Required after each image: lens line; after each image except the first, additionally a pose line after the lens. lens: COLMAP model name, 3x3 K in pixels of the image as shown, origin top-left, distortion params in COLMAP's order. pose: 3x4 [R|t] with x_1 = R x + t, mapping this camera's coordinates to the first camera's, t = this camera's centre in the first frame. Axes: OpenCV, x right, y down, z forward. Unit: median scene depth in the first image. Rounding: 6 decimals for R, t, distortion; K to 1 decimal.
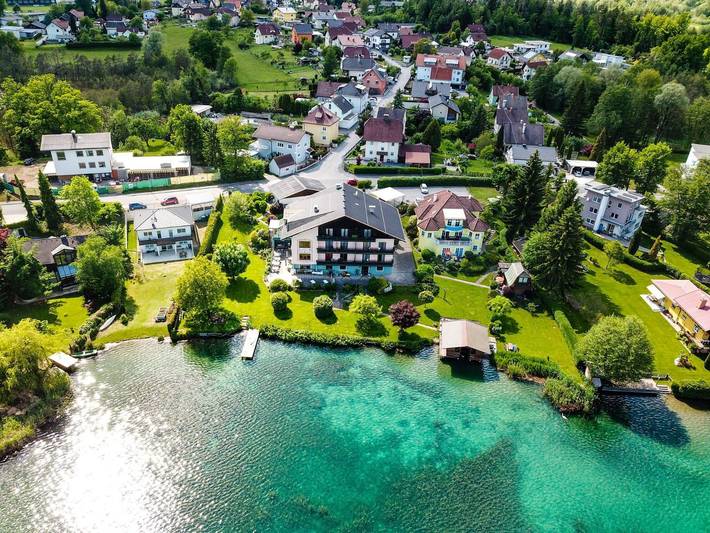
lens RADIAL K [[529.3, 0, 354.2], [0, 529.3, 268.6], [0, 0, 1]] dist [0.010998, -0.018341]
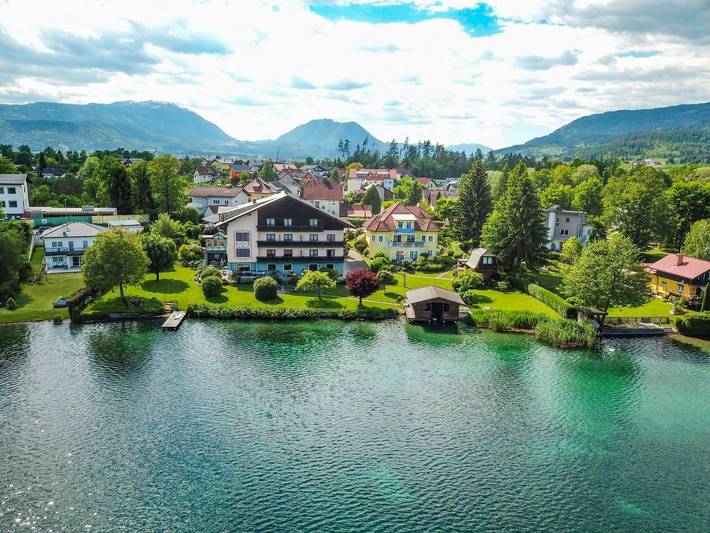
lens RADIAL K [[529.3, 0, 352.4], [0, 529.3, 265.6], [0, 0, 1]] dist [0.010998, -0.018341]
pose [[0.992412, -0.044253, 0.114719, -0.015162], [0.077794, 0.948491, -0.307105, 0.279605], [-0.095219, 0.313699, 0.944736, 0.160133]]
